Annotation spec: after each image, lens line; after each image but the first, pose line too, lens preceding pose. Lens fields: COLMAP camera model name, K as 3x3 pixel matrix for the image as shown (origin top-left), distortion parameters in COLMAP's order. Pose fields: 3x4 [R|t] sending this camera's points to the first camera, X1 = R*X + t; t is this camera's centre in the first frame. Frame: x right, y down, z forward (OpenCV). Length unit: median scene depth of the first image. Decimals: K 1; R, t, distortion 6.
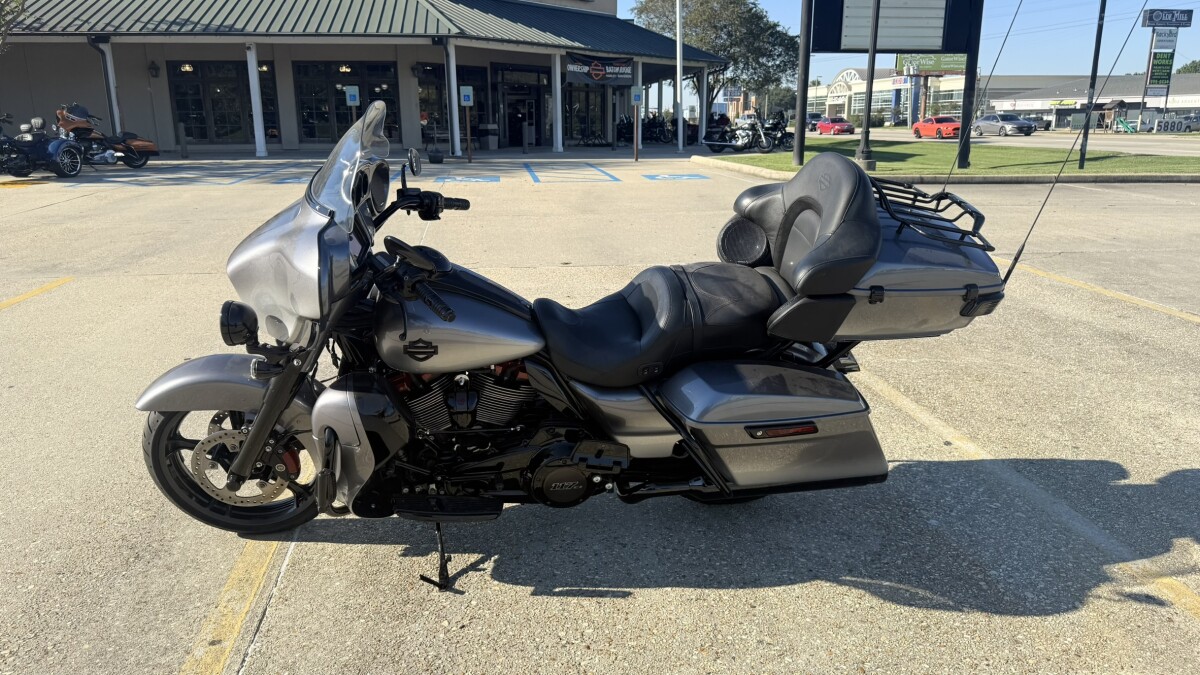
lens RADIAL K [[851.7, 0, 600.5], [0, 851.7, 346.6], [0, 0, 1]] dist [-0.002110, -0.001358]
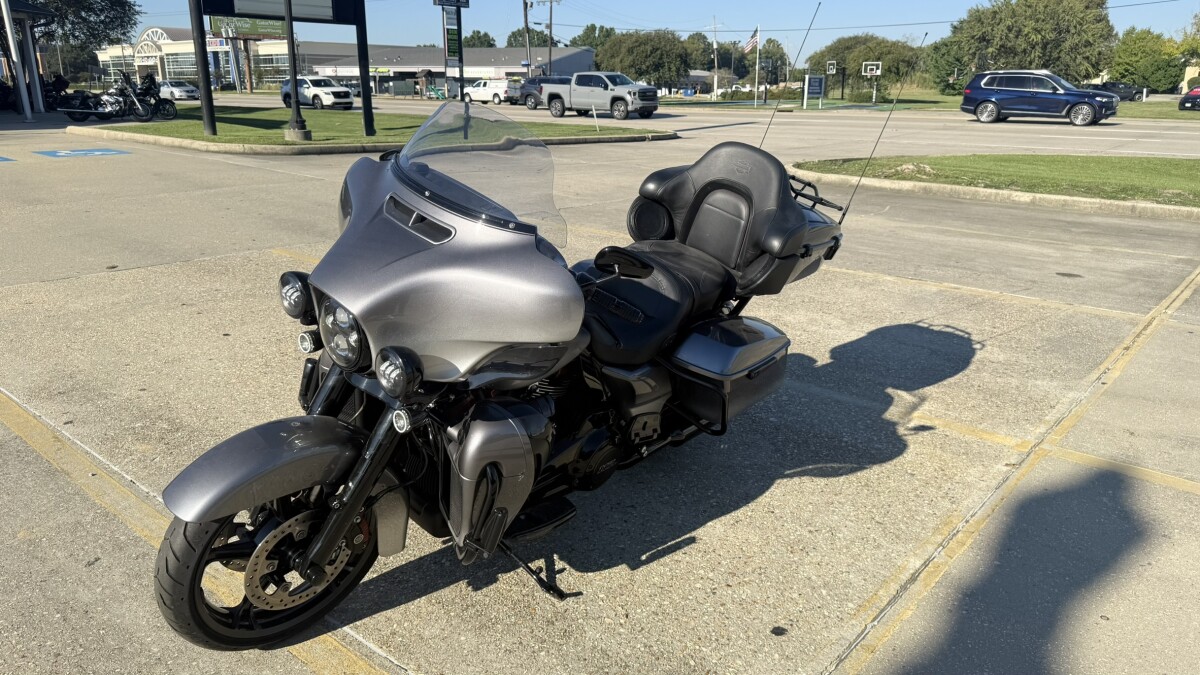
lens RADIAL K [[839.8, 0, 602.5], [0, 839.8, 341.7], [0, 0, 1]] dist [0.033961, -0.045842]
pose [[0.737873, -0.184380, 0.649266, -0.080575], [0.160949, 0.982279, 0.096037, -0.010287], [-0.655468, 0.033636, 0.754474, 0.024566]]
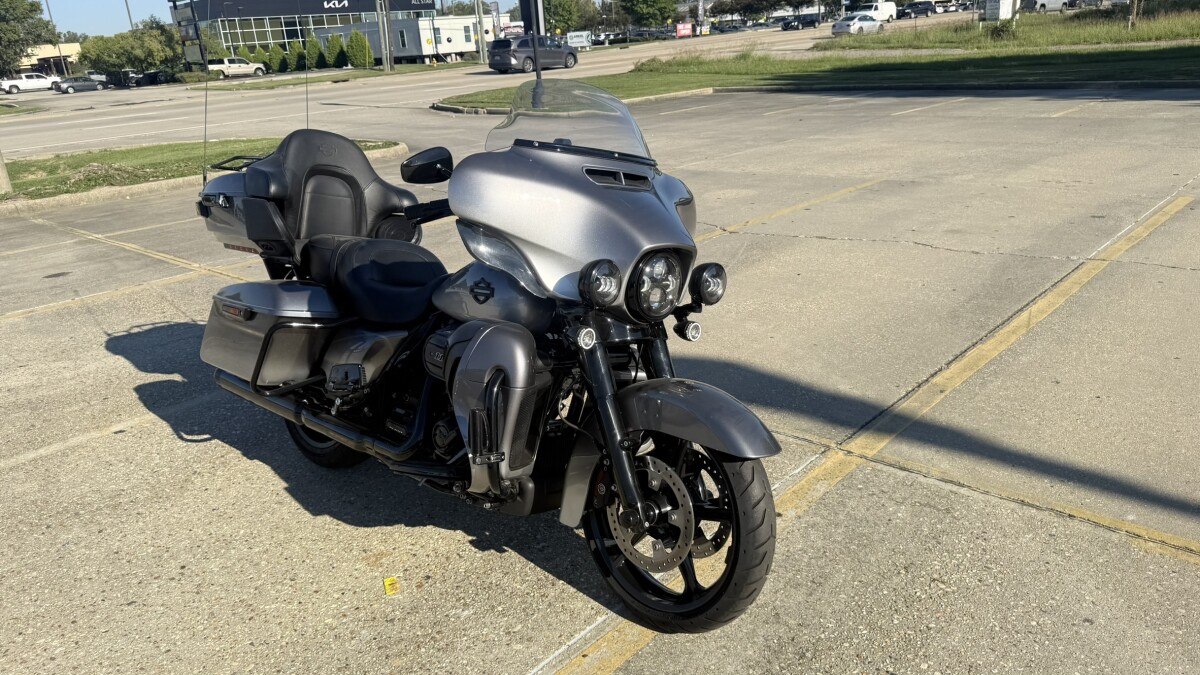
lens RADIAL K [[824.5, 0, 604.0], [0, 824.5, 362.3], [0, 0, 1]] dist [0.050215, -0.060895]
pose [[-0.646431, -0.226049, 0.728717, -0.110858], [0.262290, 0.831052, 0.490465, -0.047716], [-0.716471, 0.508187, -0.477928, 0.161976]]
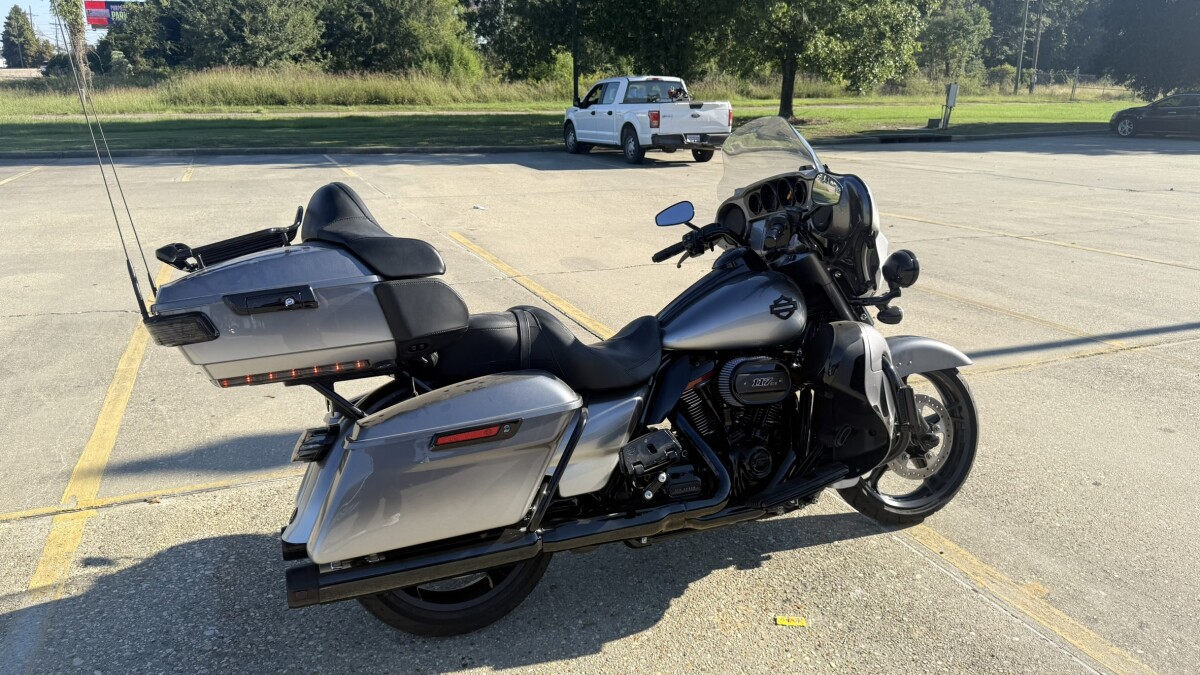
lens RADIAL K [[839.8, 0, 602.5], [0, 839.8, 341.7], [0, 0, 1]] dist [0.033961, -0.045842]
pose [[-0.969843, 0.072312, -0.232758, 0.024667], [-0.061750, 0.850918, 0.521656, -0.062715], [0.235780, 0.520297, -0.820792, 0.208970]]
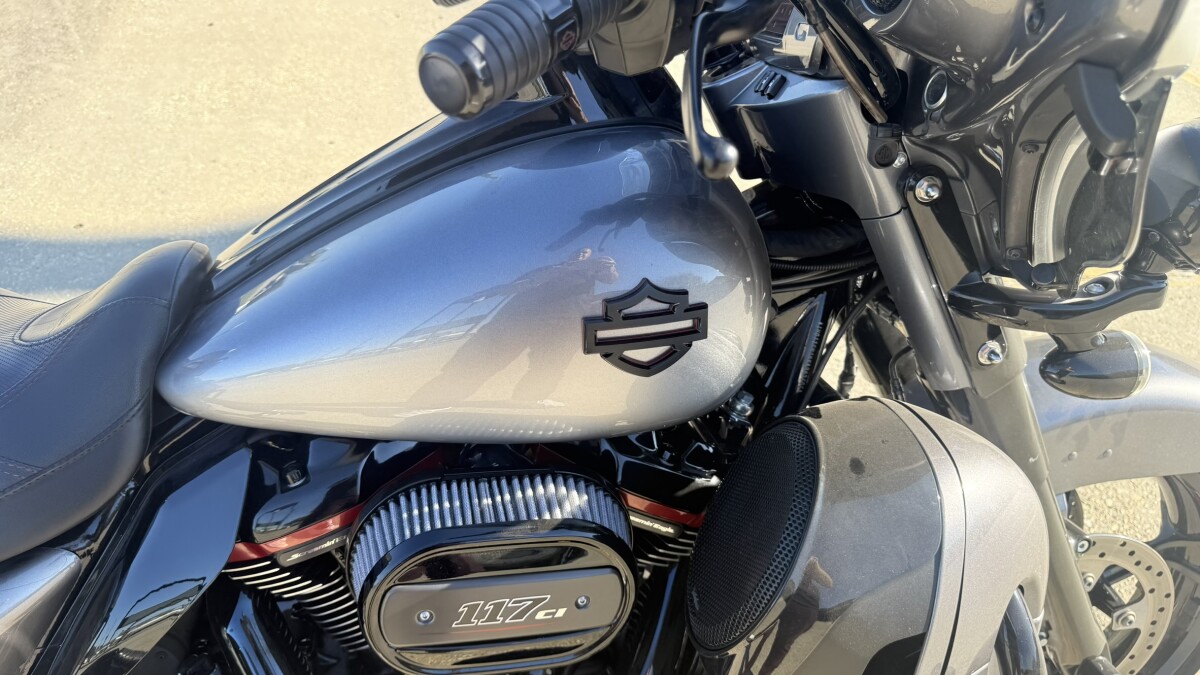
lens RADIAL K [[851.7, 0, 600.5], [0, 851.7, 346.6], [0, 0, 1]] dist [-0.002110, -0.001358]
pose [[-0.994193, -0.027138, -0.104129, -0.021114], [-0.097189, 0.641849, 0.760648, -0.029311], [0.046193, 0.766351, -0.640759, 0.137589]]
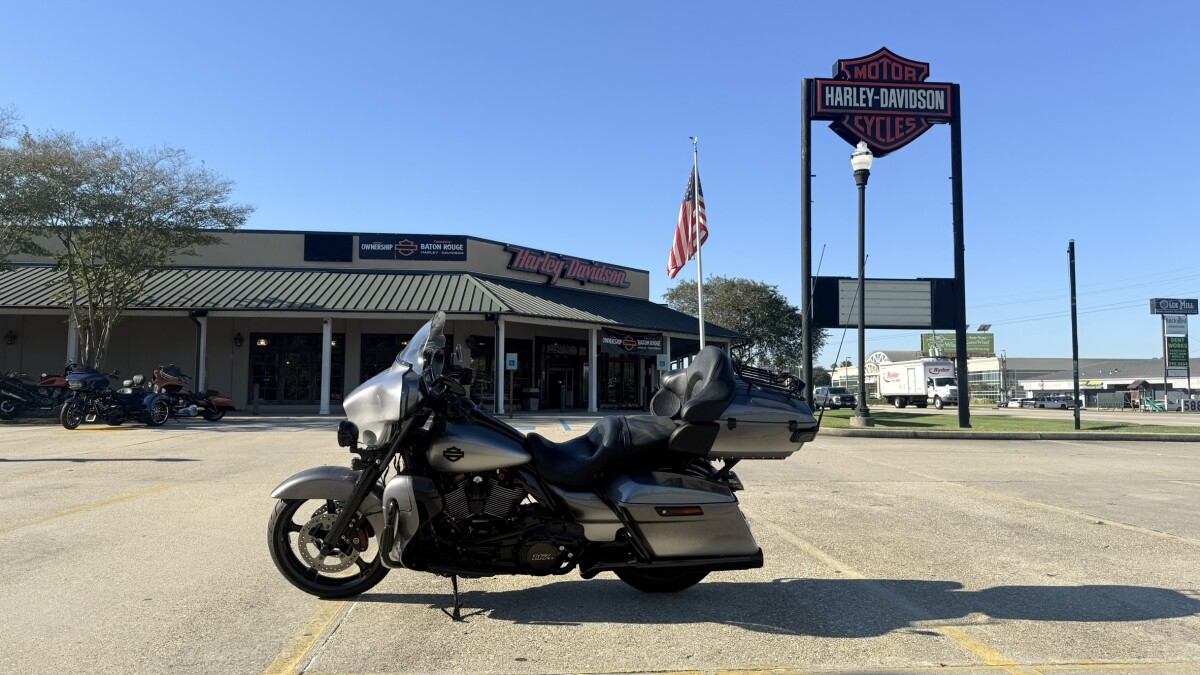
lens RADIAL K [[839.8, 0, 602.5], [0, 839.8, 341.7], [0, 0, 1]] dist [0.033961, -0.045842]
pose [[0.998837, 0.009533, -0.047266, 0.015754], [-0.024094, 0.947786, -0.317995, 0.032578], [0.041767, 0.318764, 0.946913, -0.062388]]
